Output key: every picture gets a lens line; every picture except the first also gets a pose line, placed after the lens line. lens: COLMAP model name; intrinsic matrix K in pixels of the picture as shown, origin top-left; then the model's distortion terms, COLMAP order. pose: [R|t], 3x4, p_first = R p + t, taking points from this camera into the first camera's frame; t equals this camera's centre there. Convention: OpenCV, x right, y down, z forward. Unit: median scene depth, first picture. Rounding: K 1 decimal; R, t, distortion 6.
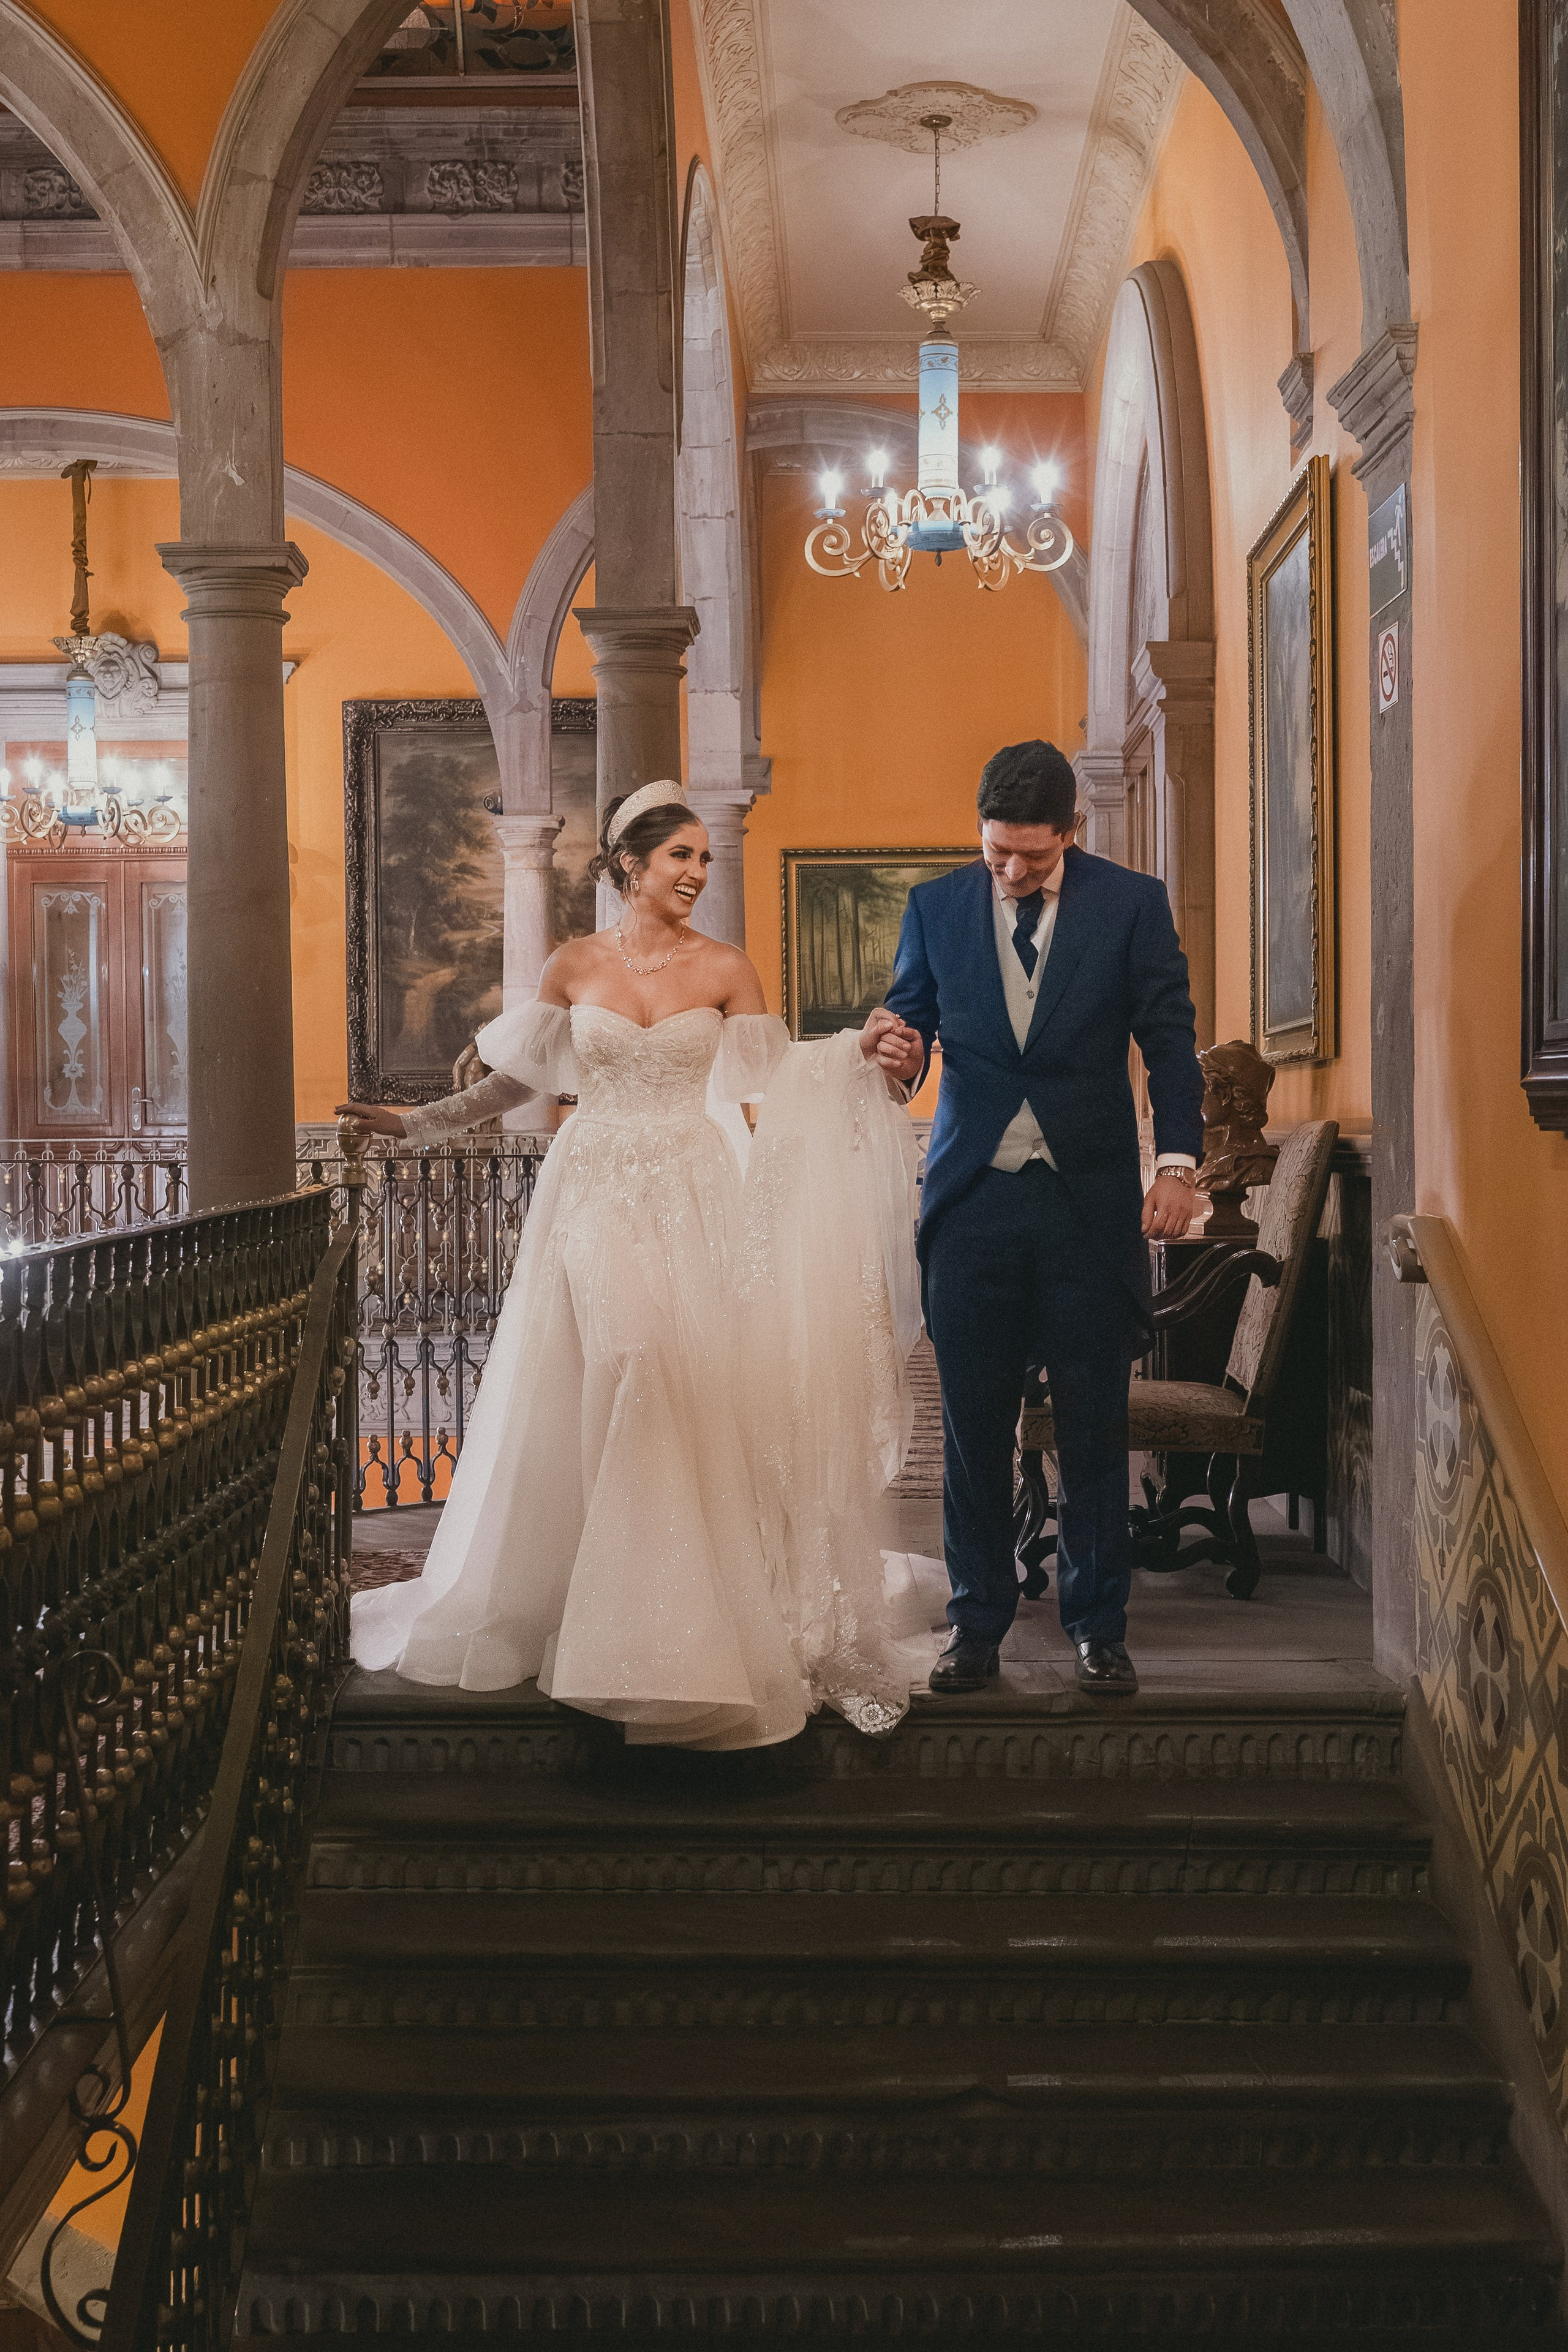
lens RADIAL K [[3024.0, 0, 779.7], [0, 3024.0, 1167.7], [0, 0, 1]] dist [0.163249, 0.000000]
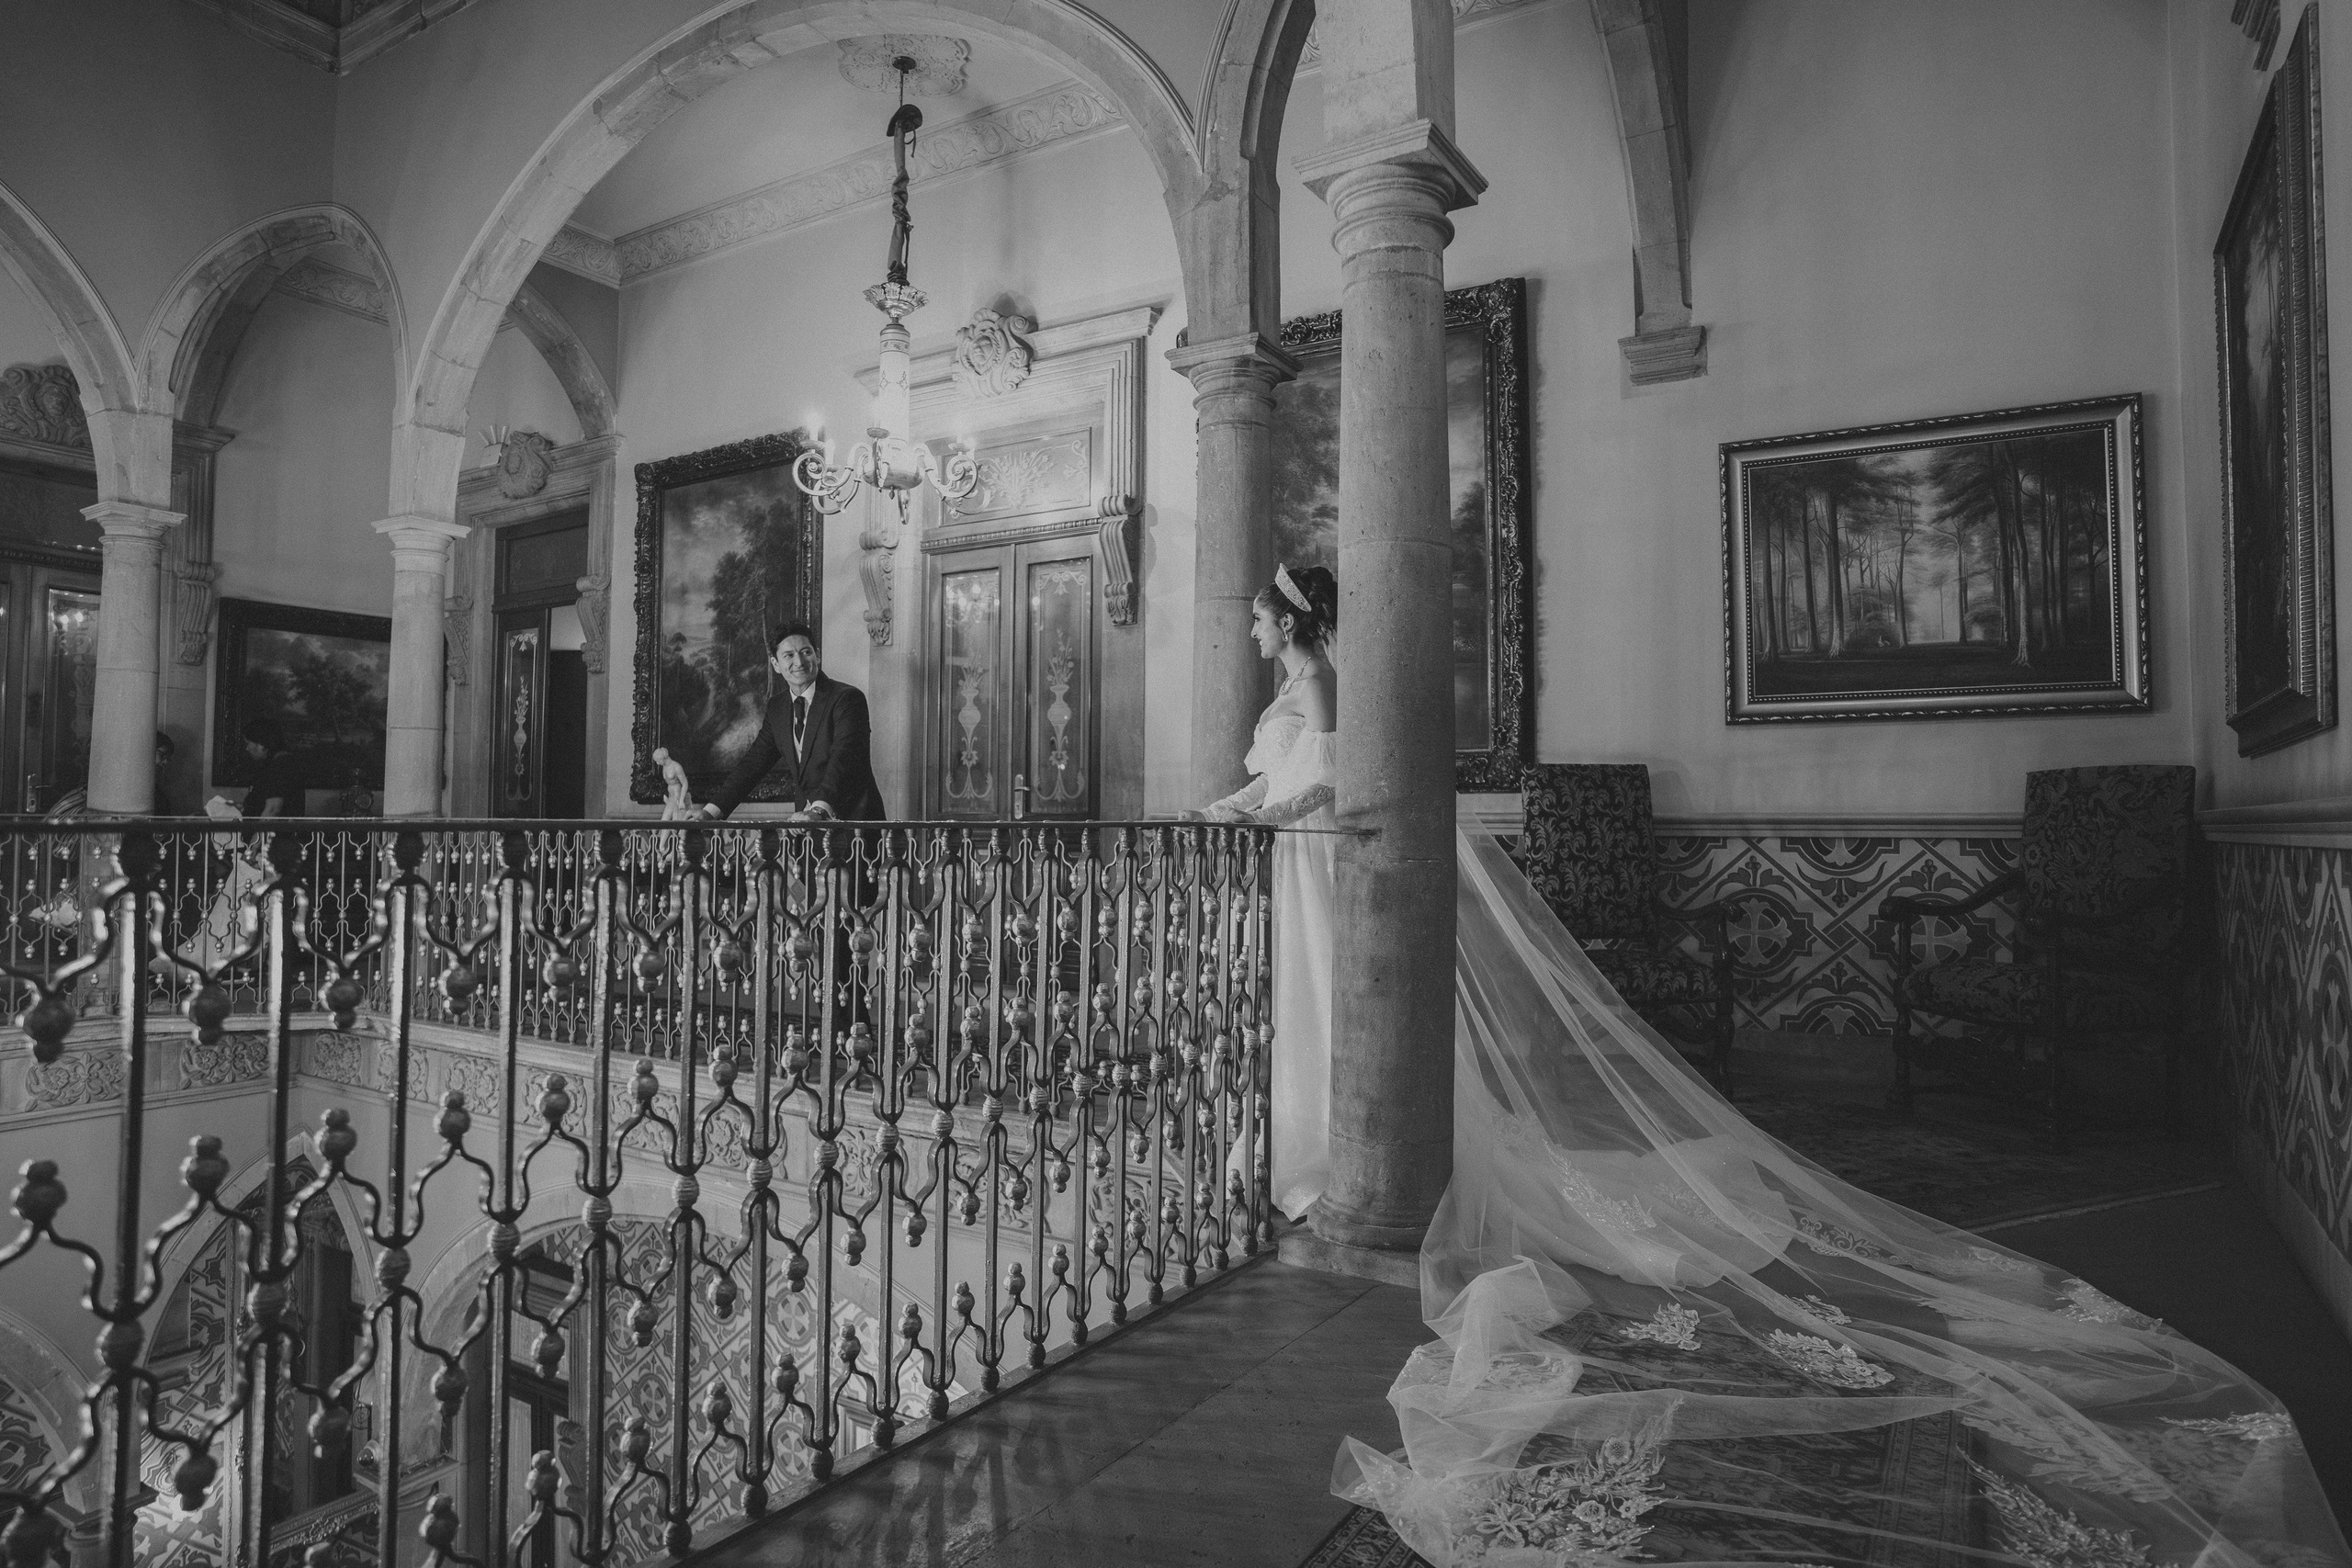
lens RADIAL K [[1367.8, 0, 1183.6], [0, 1367.8, 769.1], [0, 0, 1]] dist [-0.051648, 0.001269]
pose [[0.861521, -0.006765, -0.507677, 0.054206], [-0.021066, 0.998574, -0.049055, -0.007807], [0.507285, 0.052957, 0.860150, 0.657976]]
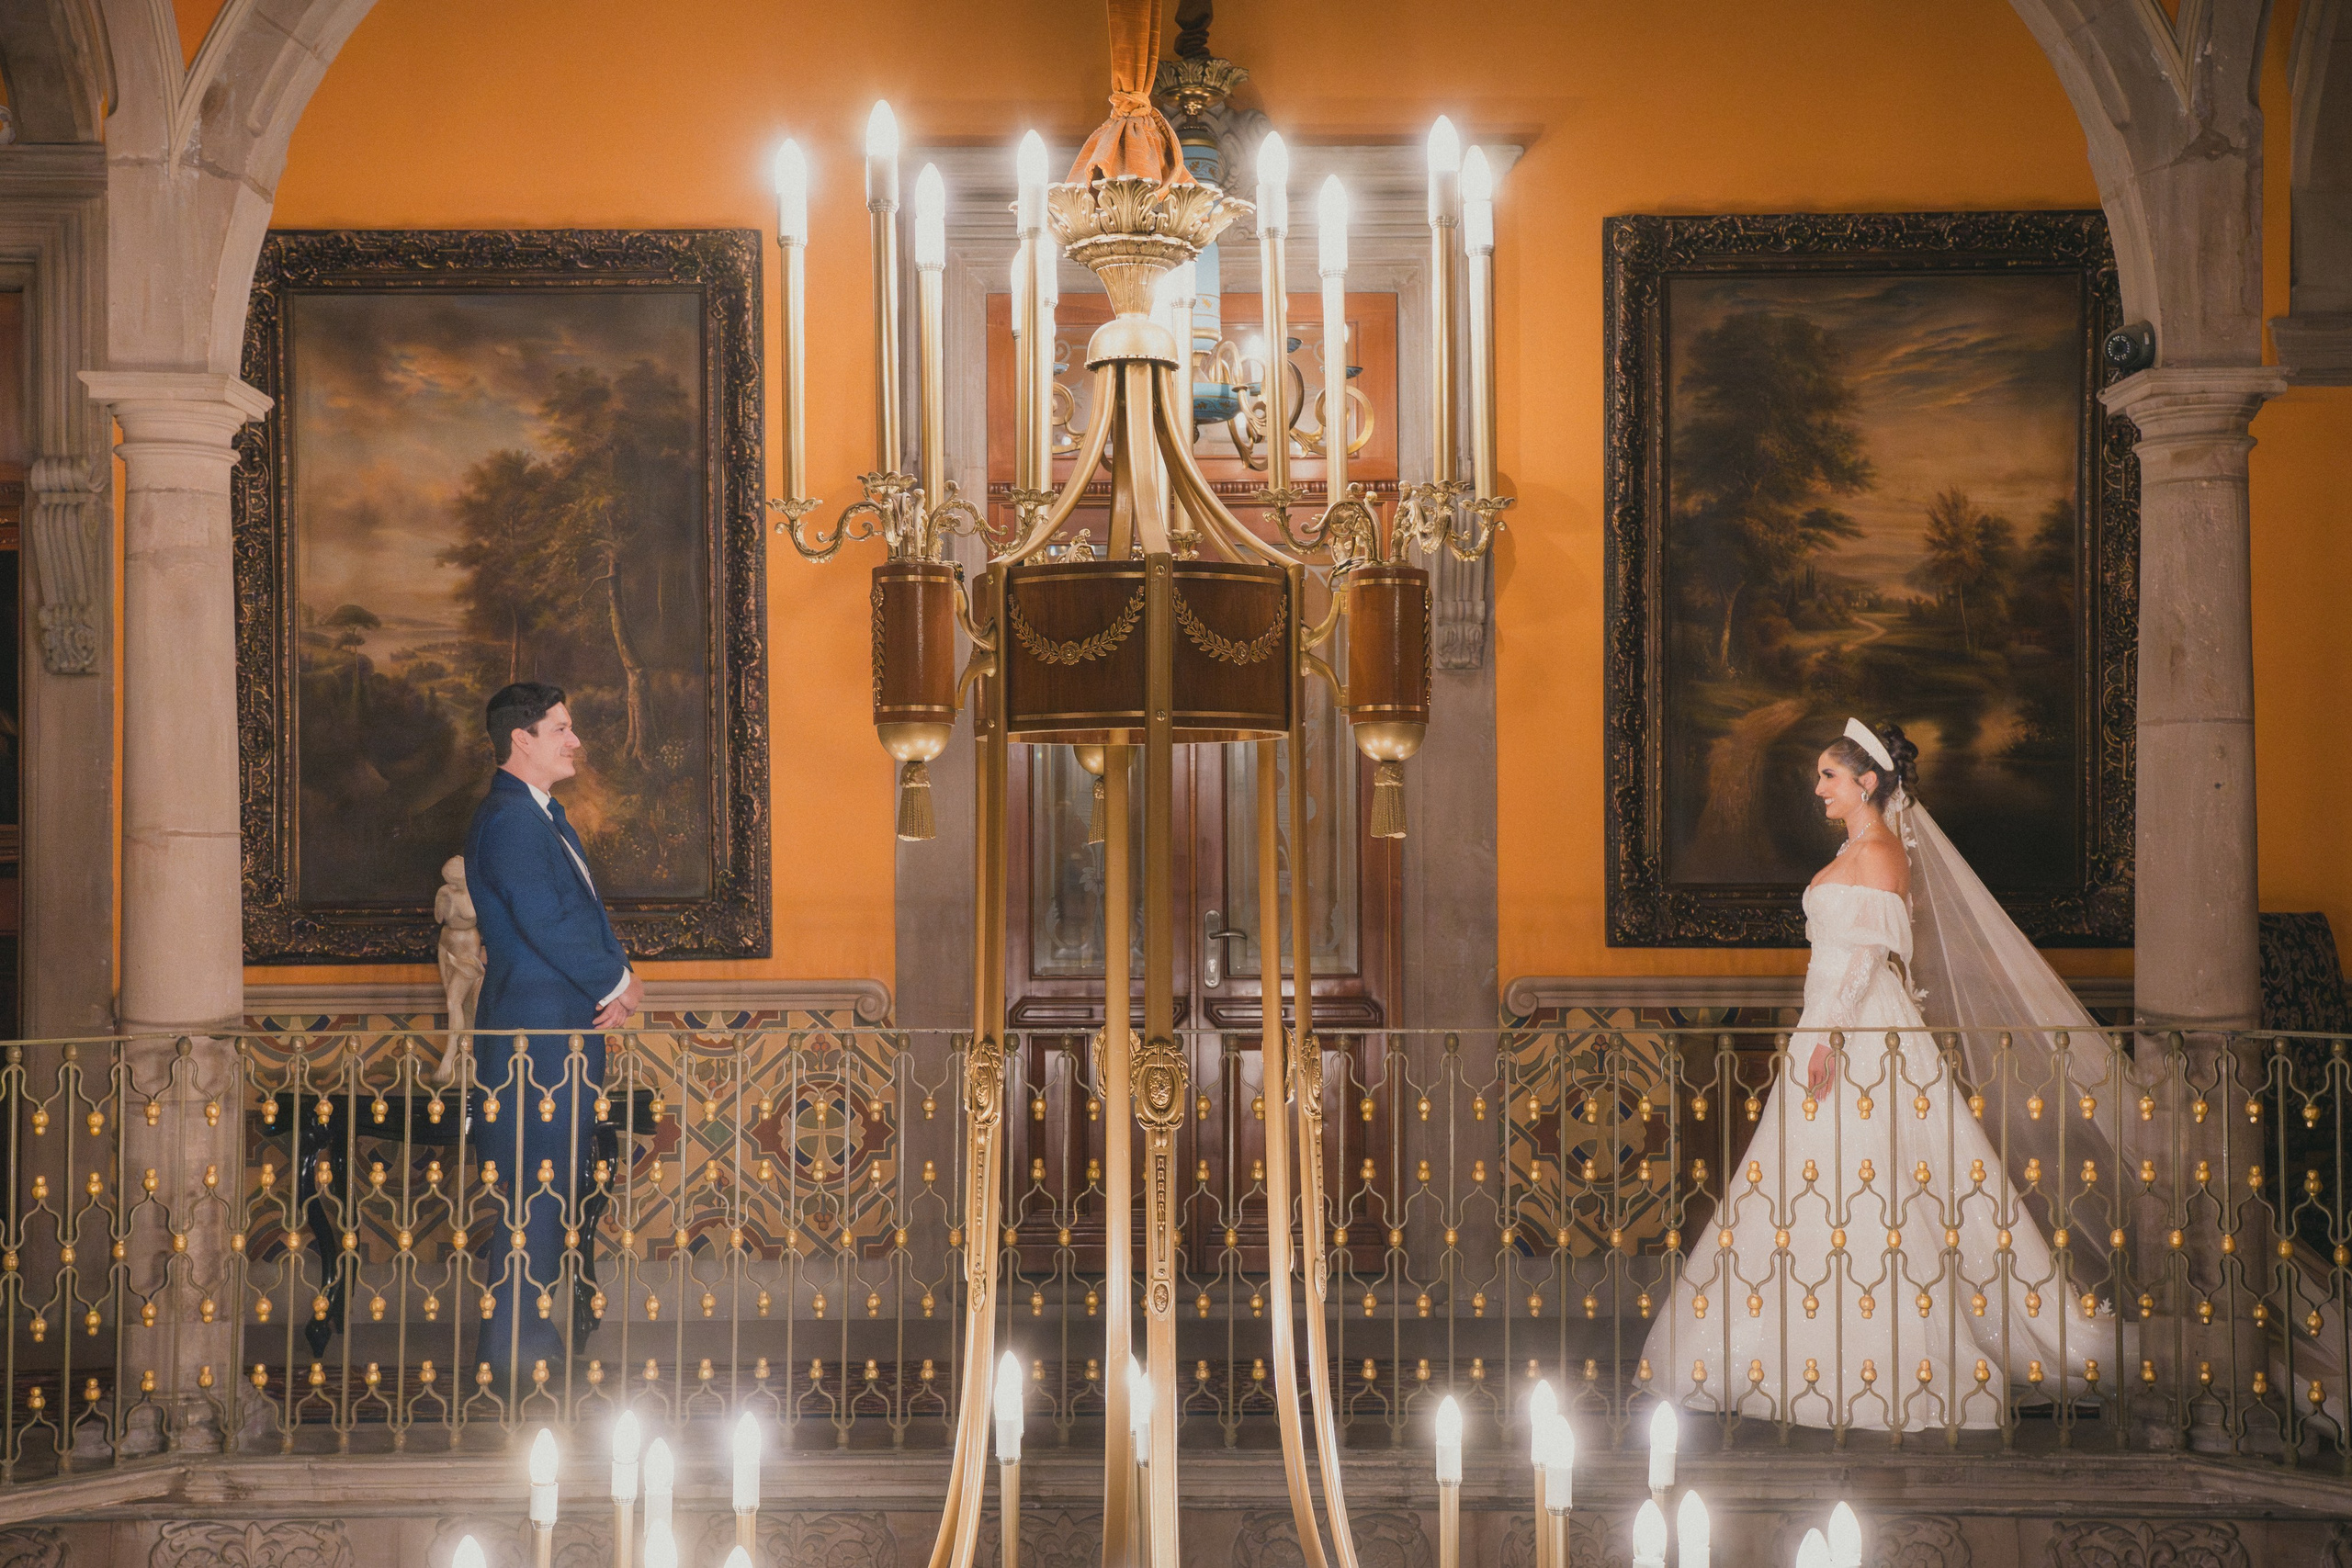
lens RADIAL K [[3023.7, 0, 1186.9], [0, 3023.7, 792.6], [0, 0, 1]] dist [0.163249, 0.000000]
pose [[0.999962, 0.008548, -0.001509, -0.217731], [-0.008622, 0.998236, -0.058745, -0.015554], [0.001004, 0.058755, 0.998272, 0.450554]]
